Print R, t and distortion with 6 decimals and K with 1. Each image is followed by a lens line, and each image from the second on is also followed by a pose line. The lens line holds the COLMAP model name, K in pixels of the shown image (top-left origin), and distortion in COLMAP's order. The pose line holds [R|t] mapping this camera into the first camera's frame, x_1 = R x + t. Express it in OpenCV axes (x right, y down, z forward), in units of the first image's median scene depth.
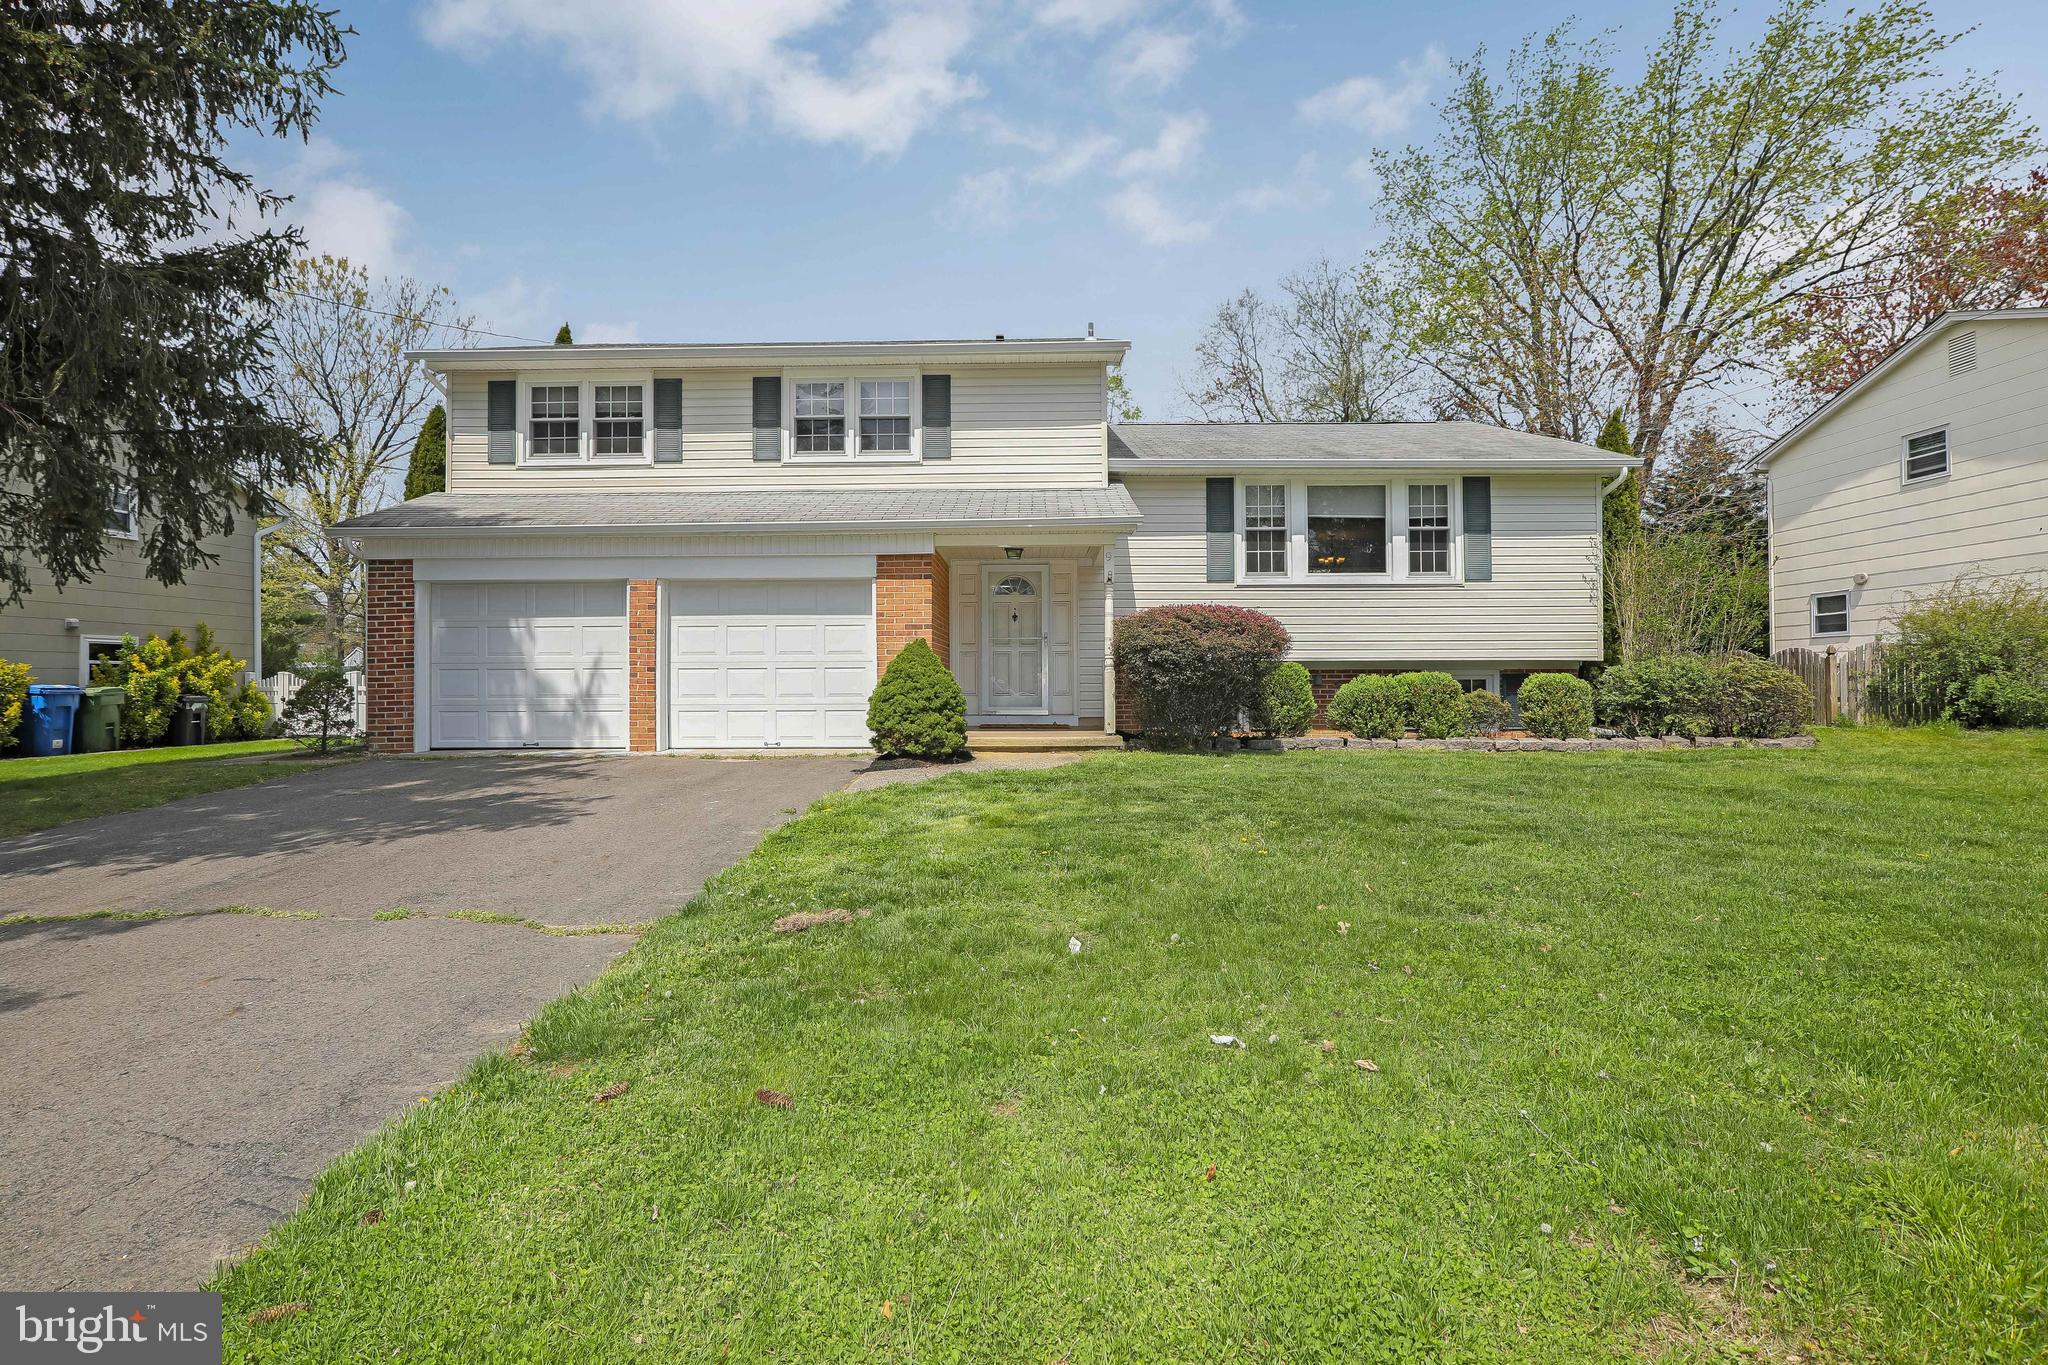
lens RADIAL K [[968.2, 0, 1024.1], [0, 968.2, 659.7], [0, 0, 1]] dist [-0.022990, 0.000257]
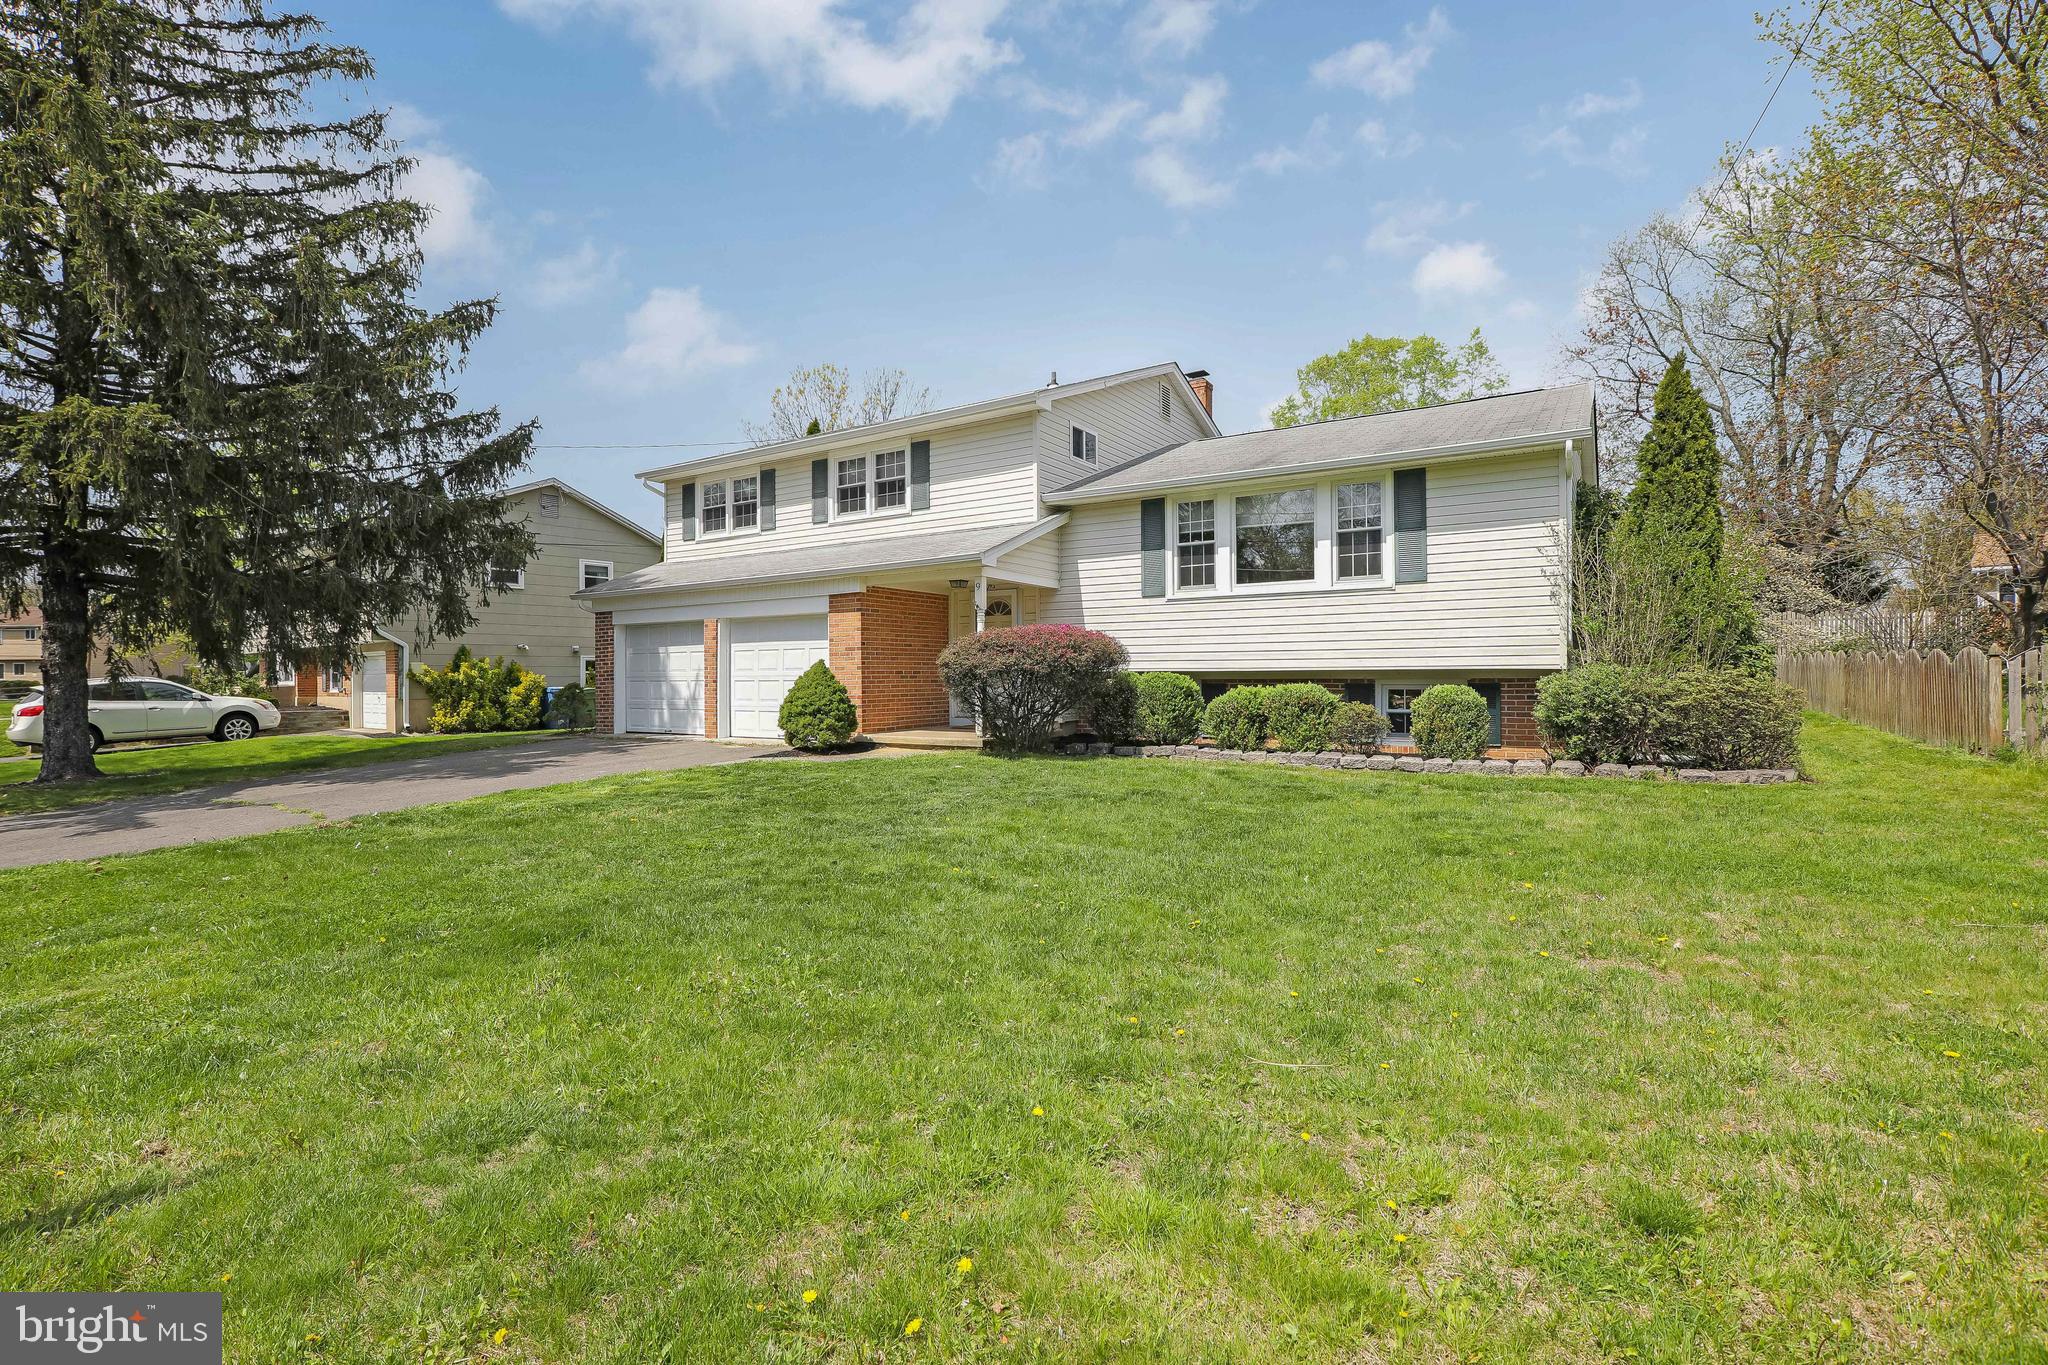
lens RADIAL K [[938.8, 0, 1021.8], [0, 938.8, 676.4], [0, 0, 1]] dist [-0.015986, 0.001268]
pose [[0.844908, -0.000913, -0.534911, 0.634582], [0.014767, 0.999657, 0.021618, -0.017692], [0.534708, -0.026164, 0.844632, 0.049458]]
